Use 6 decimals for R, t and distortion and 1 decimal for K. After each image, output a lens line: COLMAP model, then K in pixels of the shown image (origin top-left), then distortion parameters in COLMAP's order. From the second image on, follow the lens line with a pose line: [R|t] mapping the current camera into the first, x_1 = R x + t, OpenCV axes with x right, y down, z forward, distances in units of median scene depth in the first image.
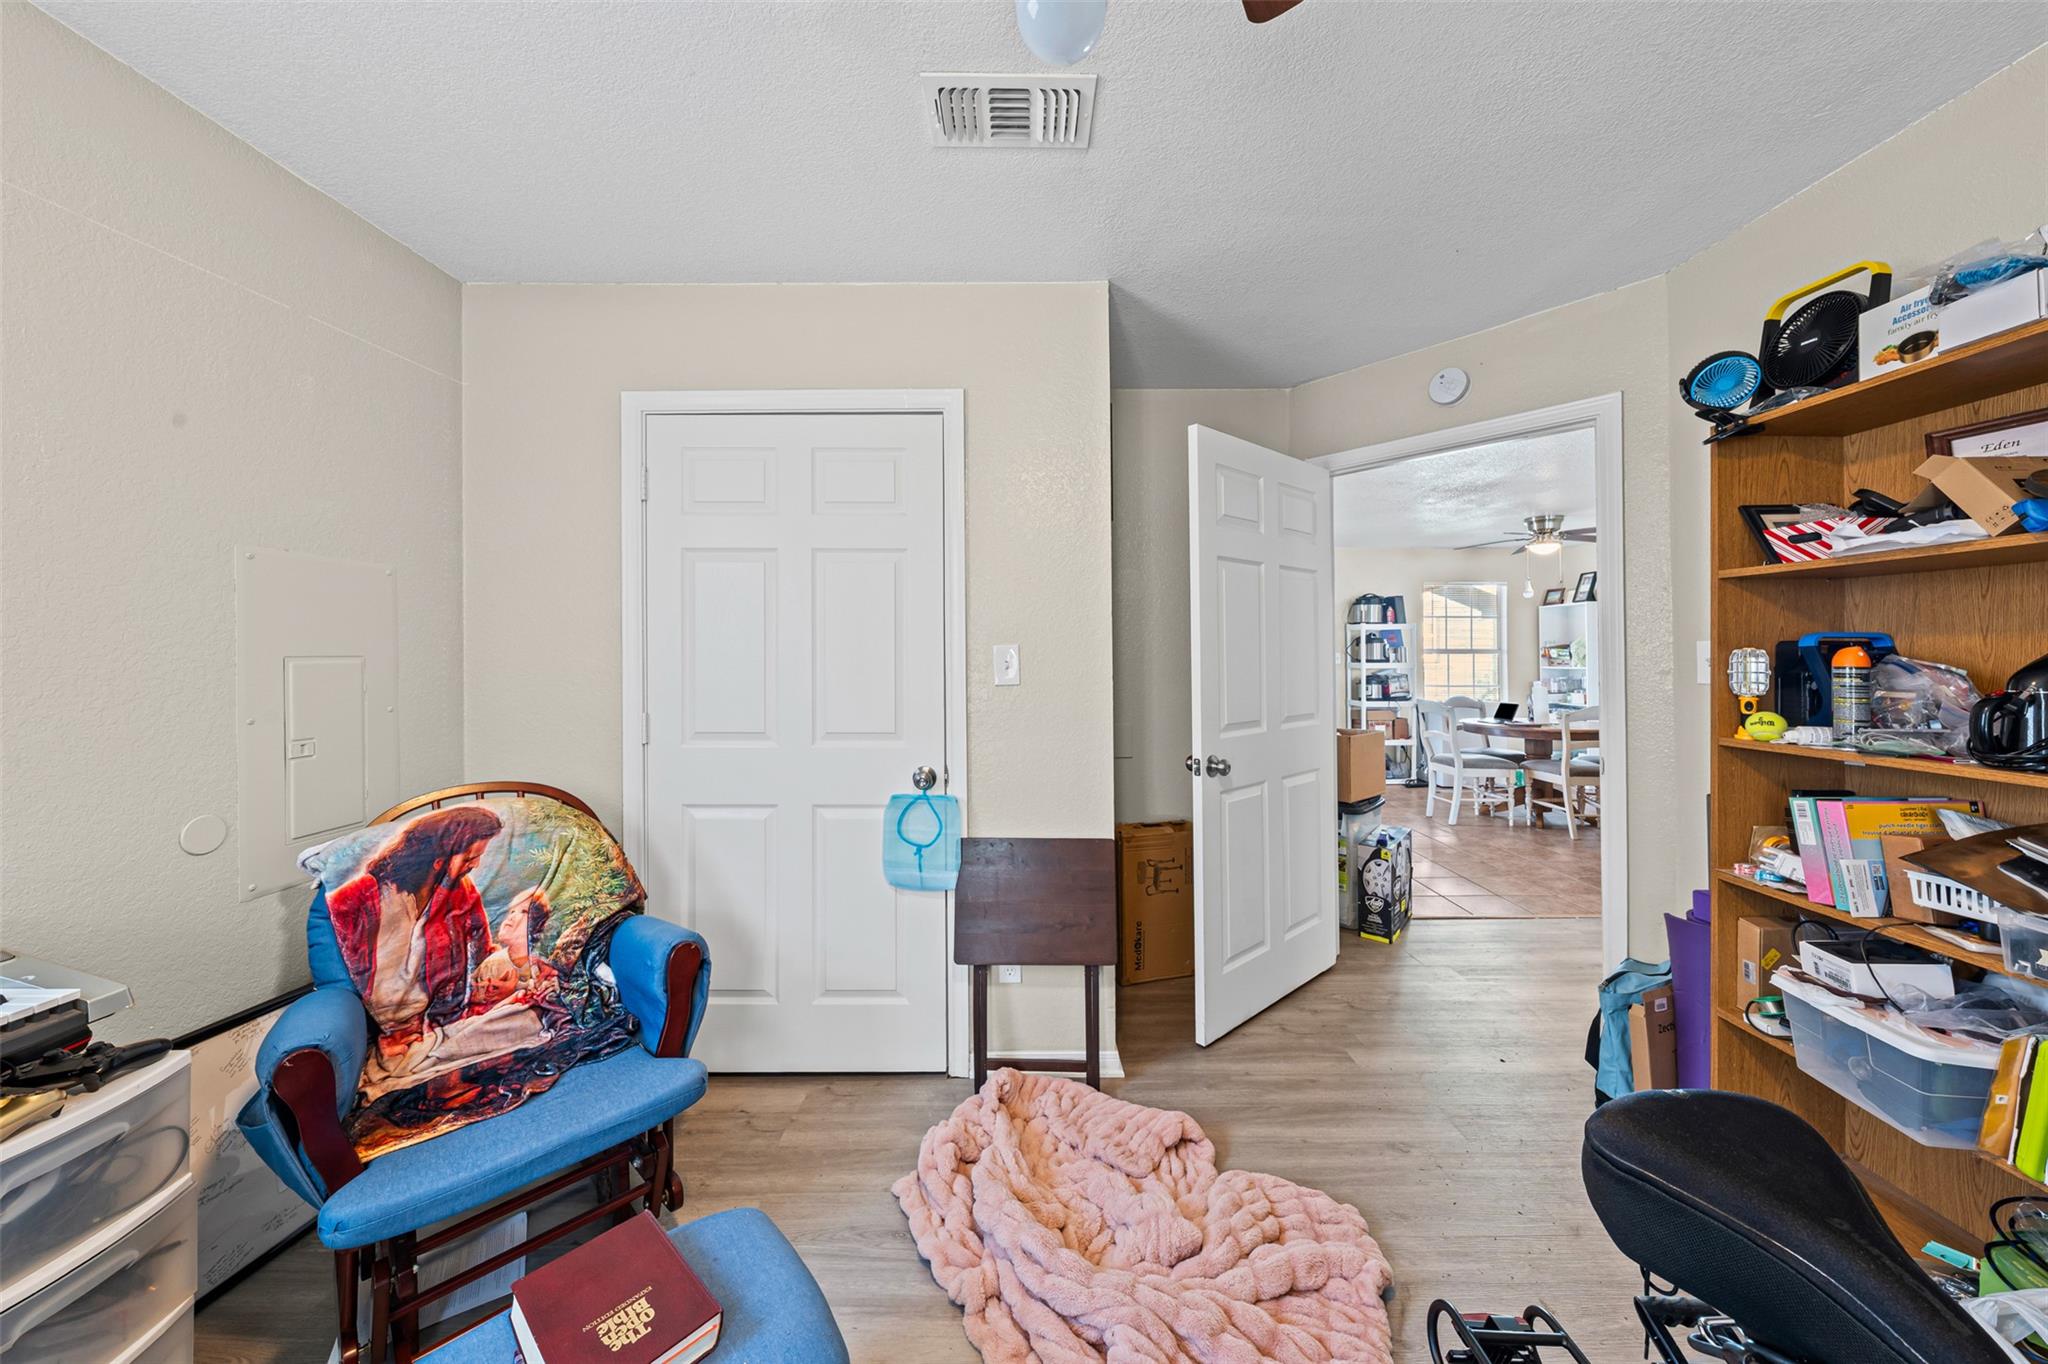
lens RADIAL K [[697.6, 0, 1029.4], [0, 697.6, 648.8], [0, 0, 1]] dist [-0.003046, -0.000029]
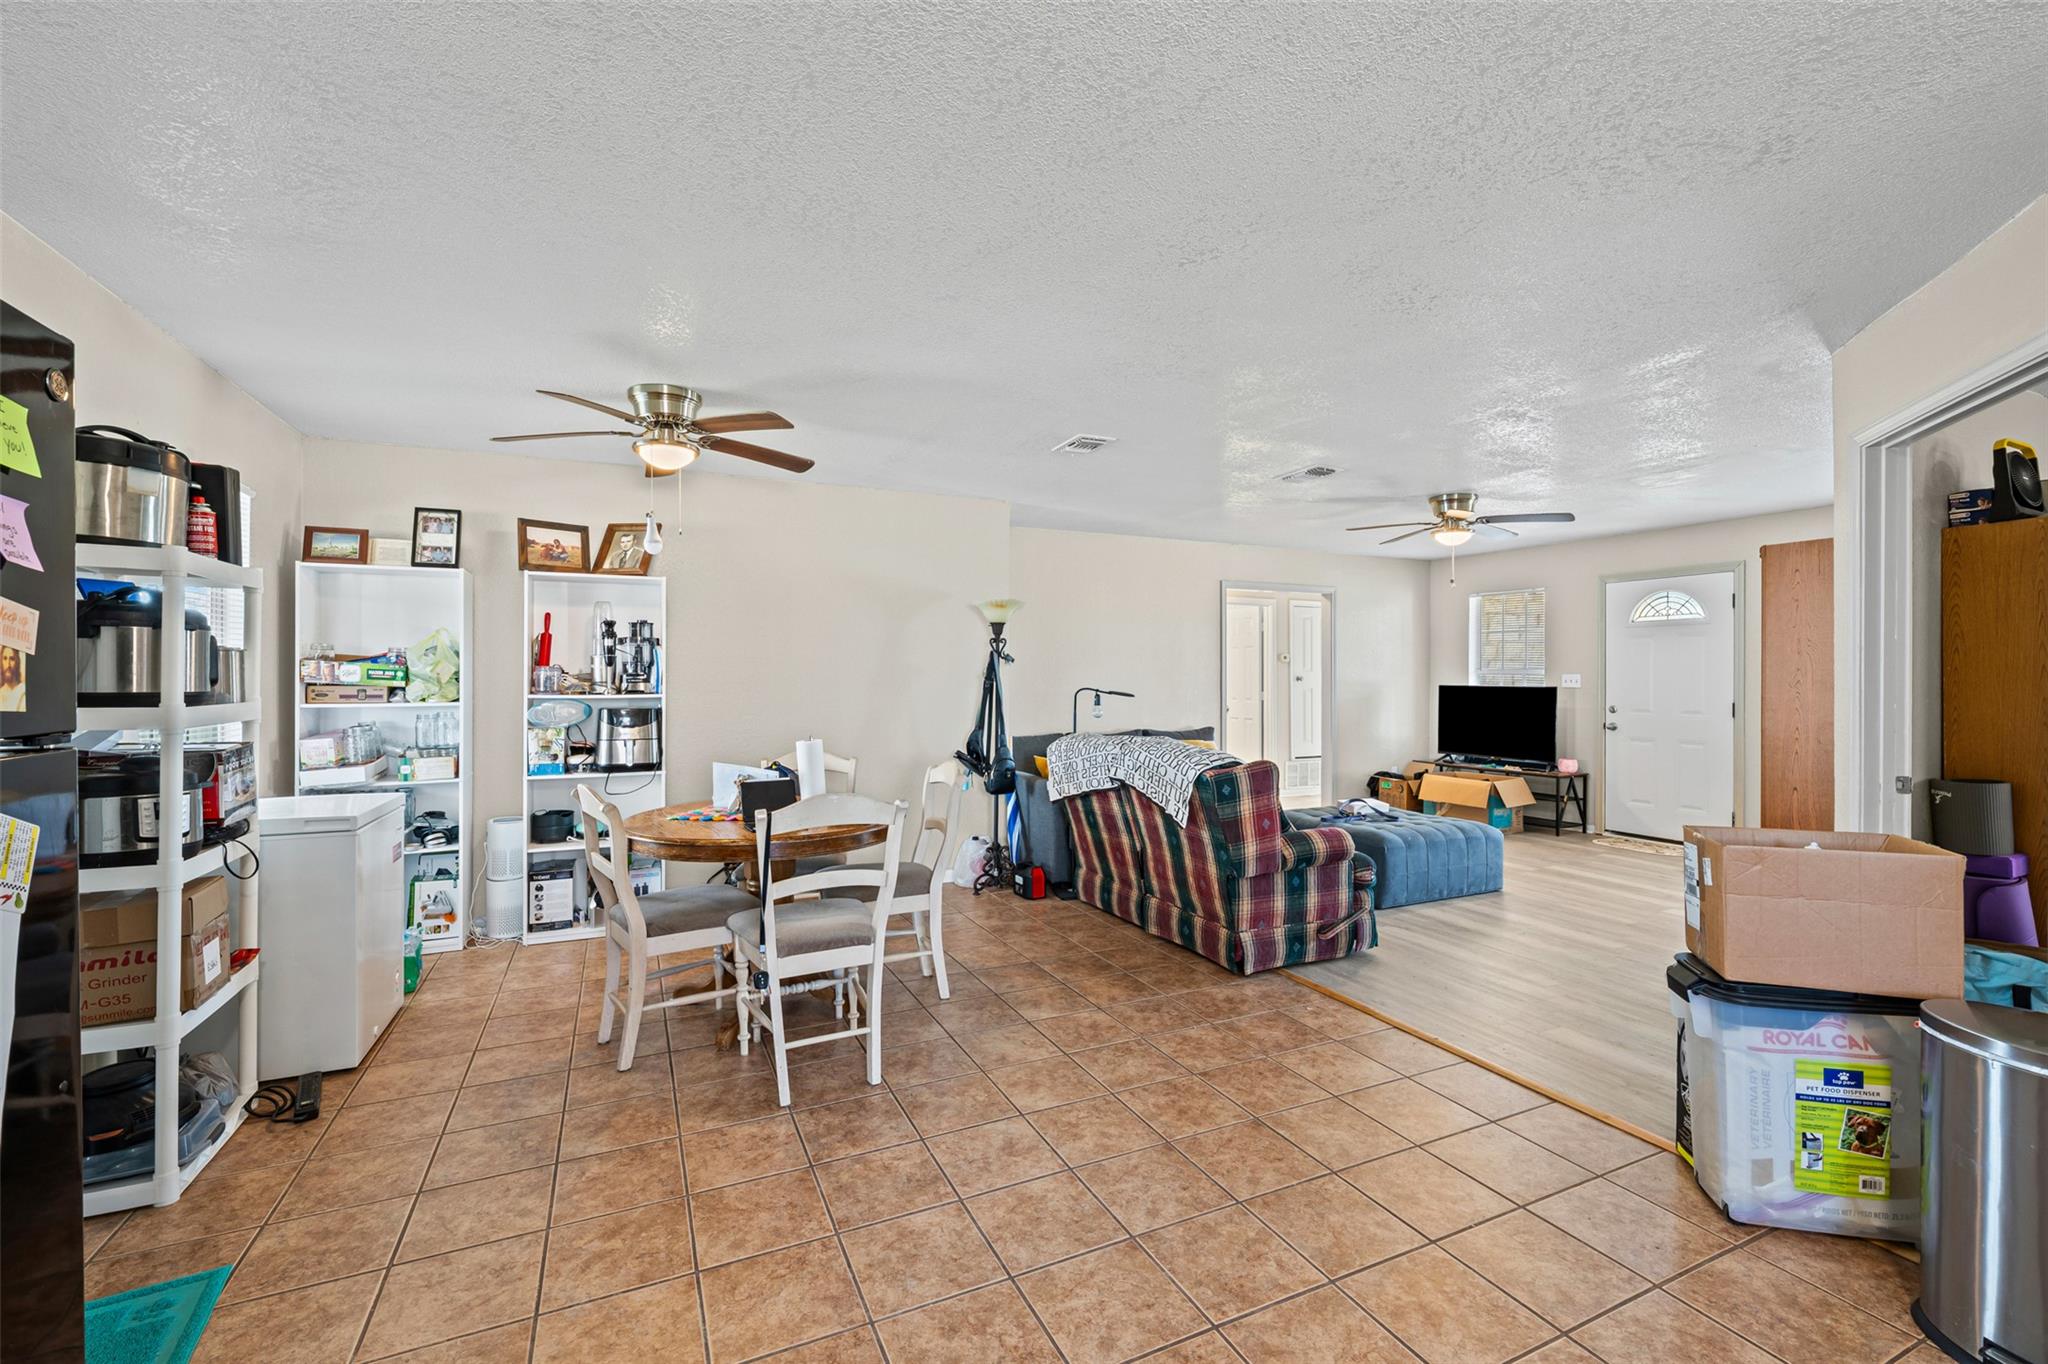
lens RADIAL K [[864.1, 0, 1028.5], [0, 864.1, 678.3], [0, 0, 1]] dist [0.001671, 0.000047]
pose [[-0.429593, 0.001298, 0.903022, 0.073094], [-0.009574, 0.999936, -0.005992, 0.008834], [-0.902972, -0.011219, -0.429553, 0.860922]]
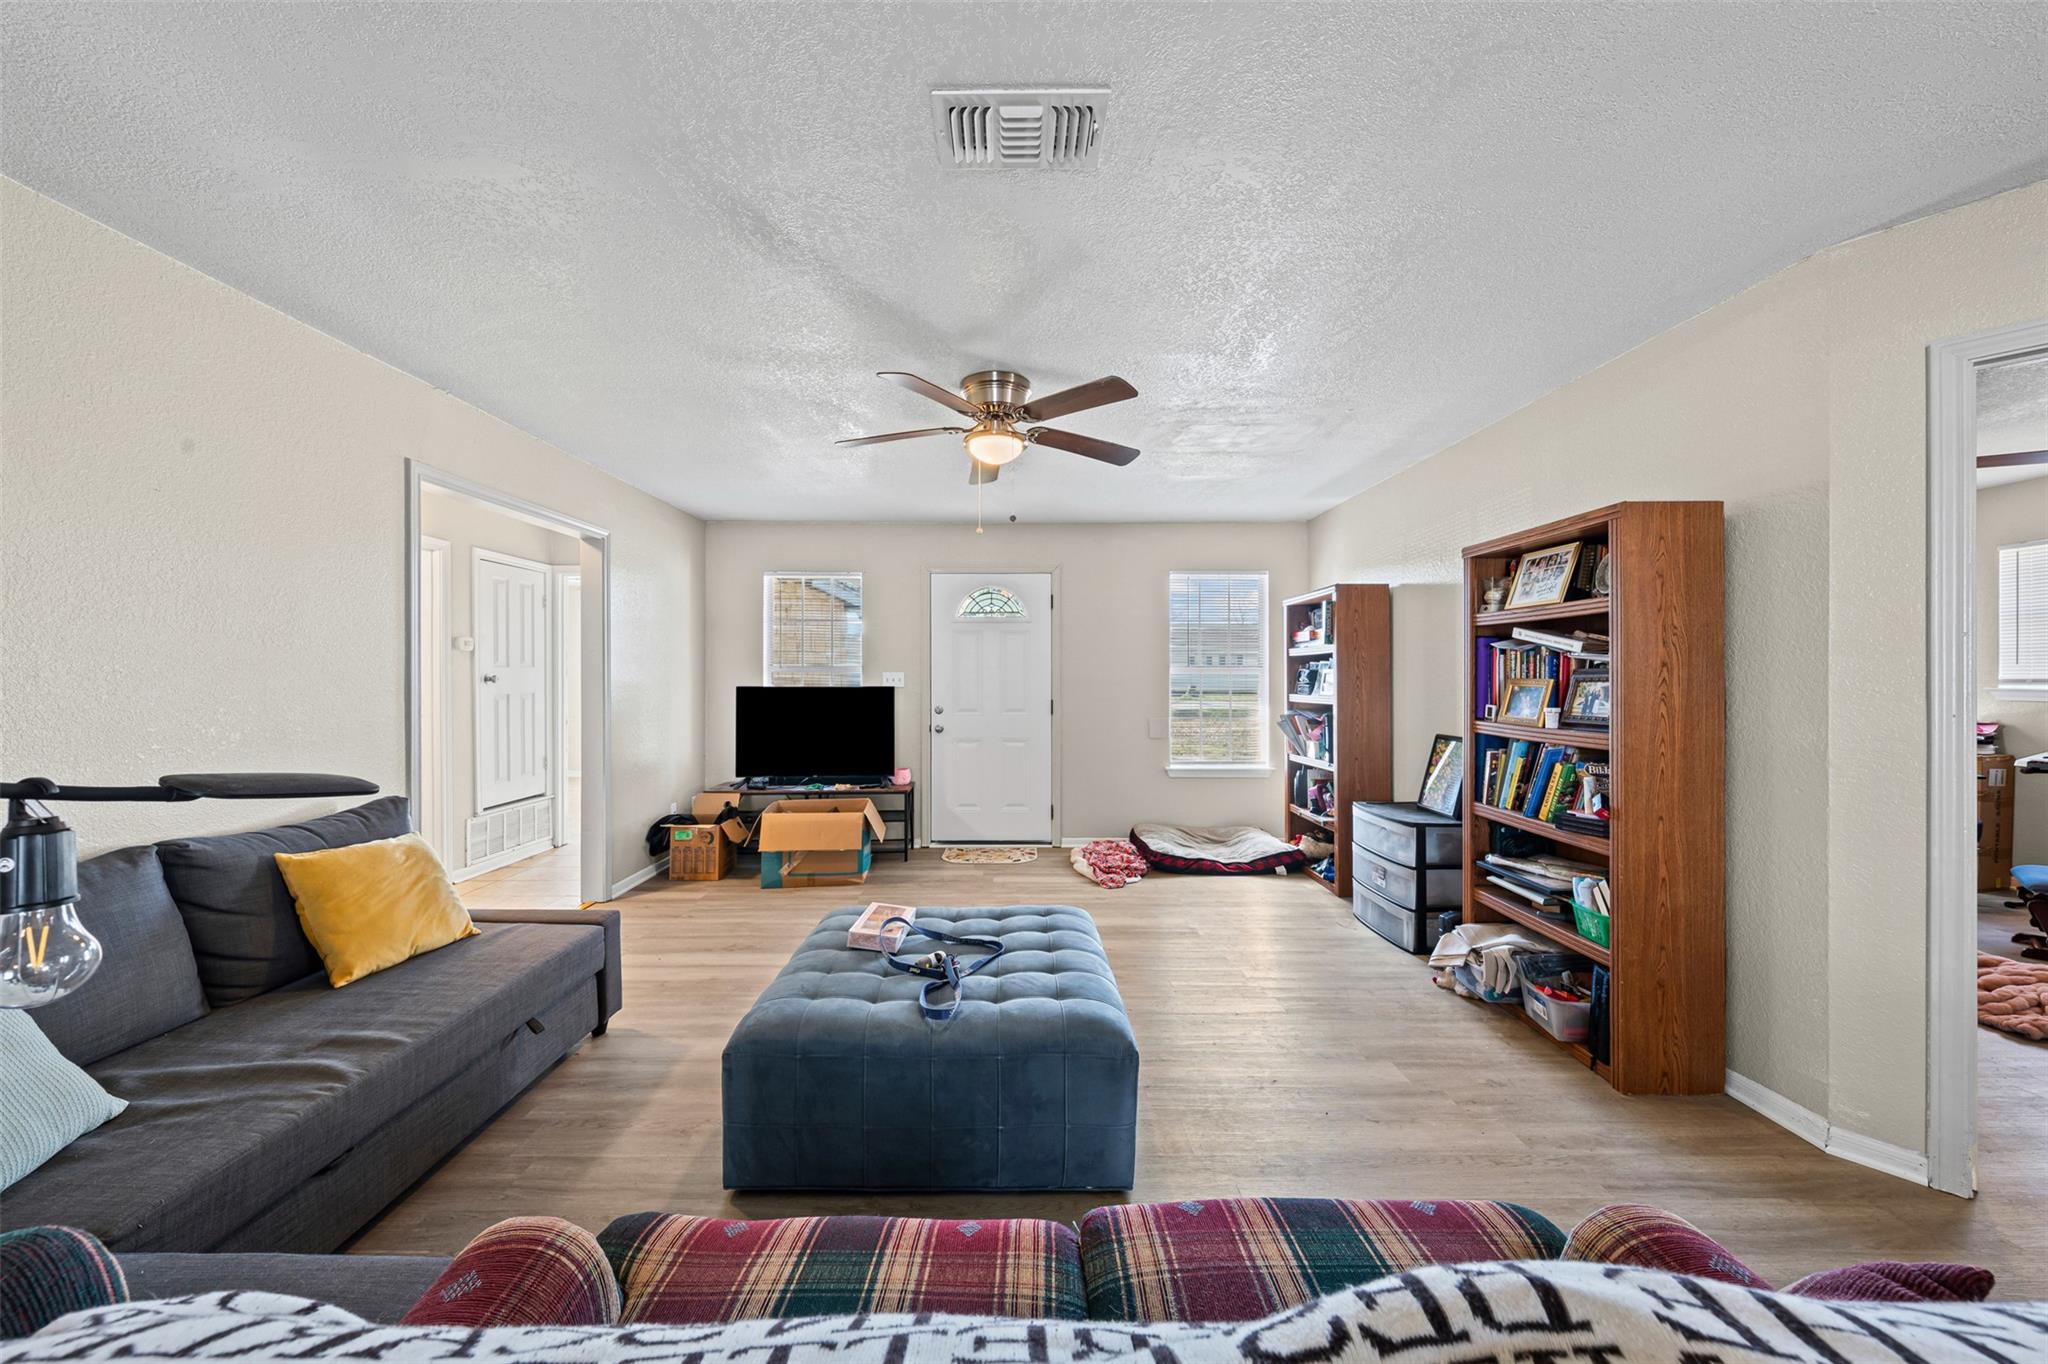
lens RADIAL K [[697.6, 0, 1014.3], [0, 697.6, 674.7], [0, 0, 1]] dist [-0.003046, -0.000029]
pose [[-0.999978, 0.006158, -0.002405, 0.610438], [0.006182, 0.999926, -0.010440, 0.003119], [0.002341, -0.010455, -0.999943, 0.564859]]
